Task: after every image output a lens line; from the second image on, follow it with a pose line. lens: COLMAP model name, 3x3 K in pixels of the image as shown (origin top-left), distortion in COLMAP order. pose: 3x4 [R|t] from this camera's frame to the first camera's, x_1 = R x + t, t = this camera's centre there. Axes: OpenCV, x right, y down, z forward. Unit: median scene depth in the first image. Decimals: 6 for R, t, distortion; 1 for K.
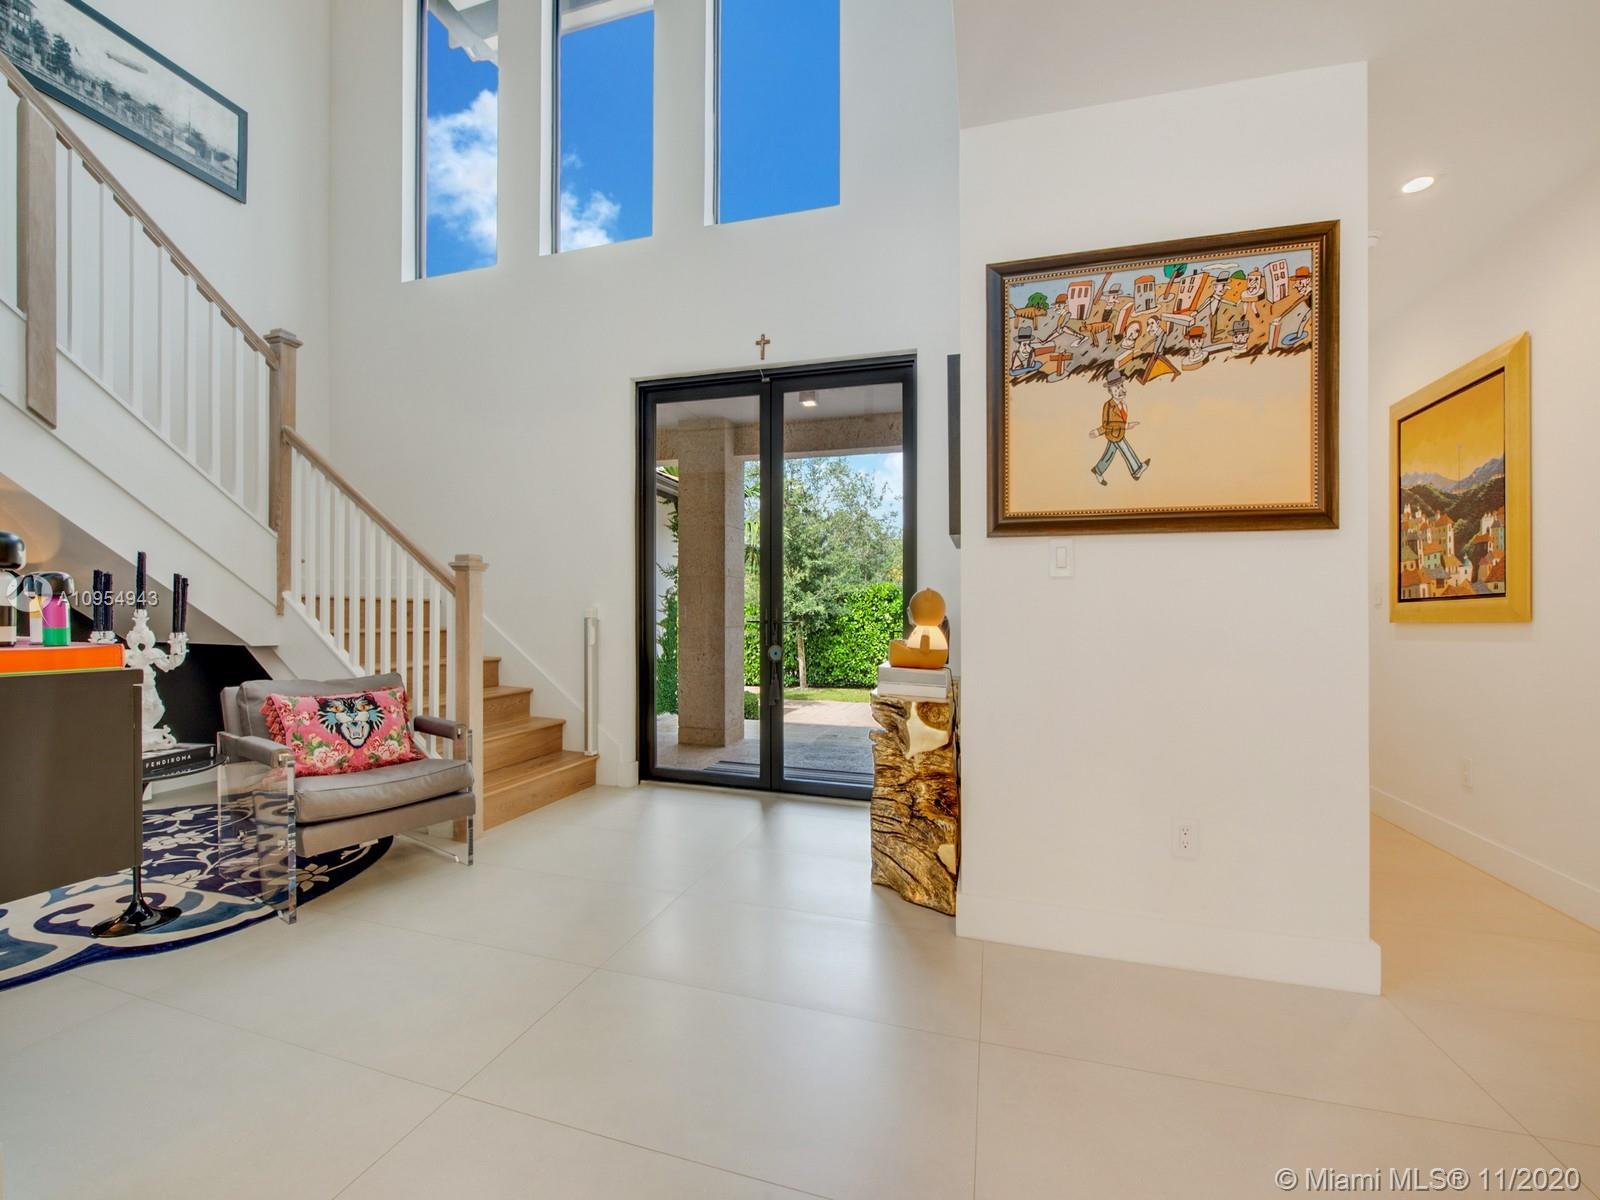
lens RADIAL K [[644.9, 0, 803.6], [0, 644.9, 597.1], [0, 0, 1]] dist [-0.002024, -0.000253]
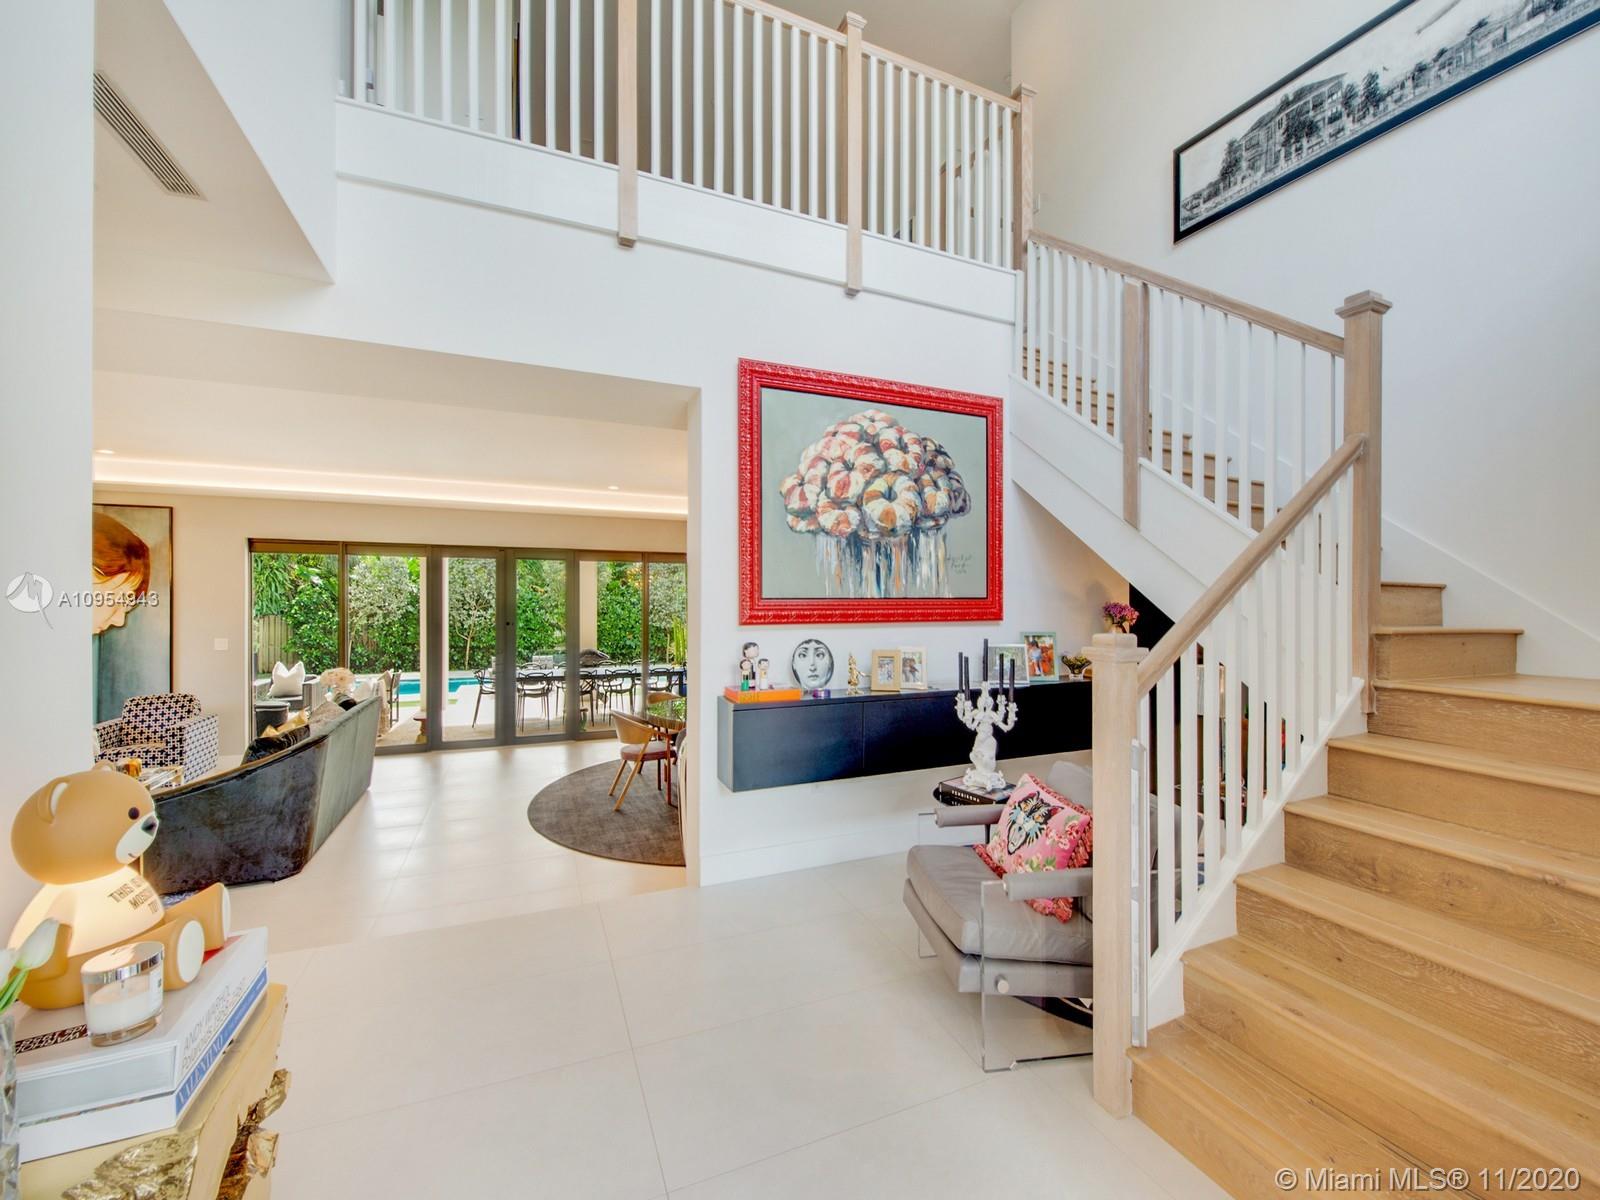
lens RADIAL K [[644.9, 0, 800.1], [0, 644.9, 603.3], [0, 0, 1]] dist [-0.002024, -0.000253]
pose [[-0.764166, -0.006234, -0.644989, 0.087192], [-0.004782, 0.999981, -0.003999, -0.087165], [0.645002, 0.000028, -0.764181, 1.191587]]
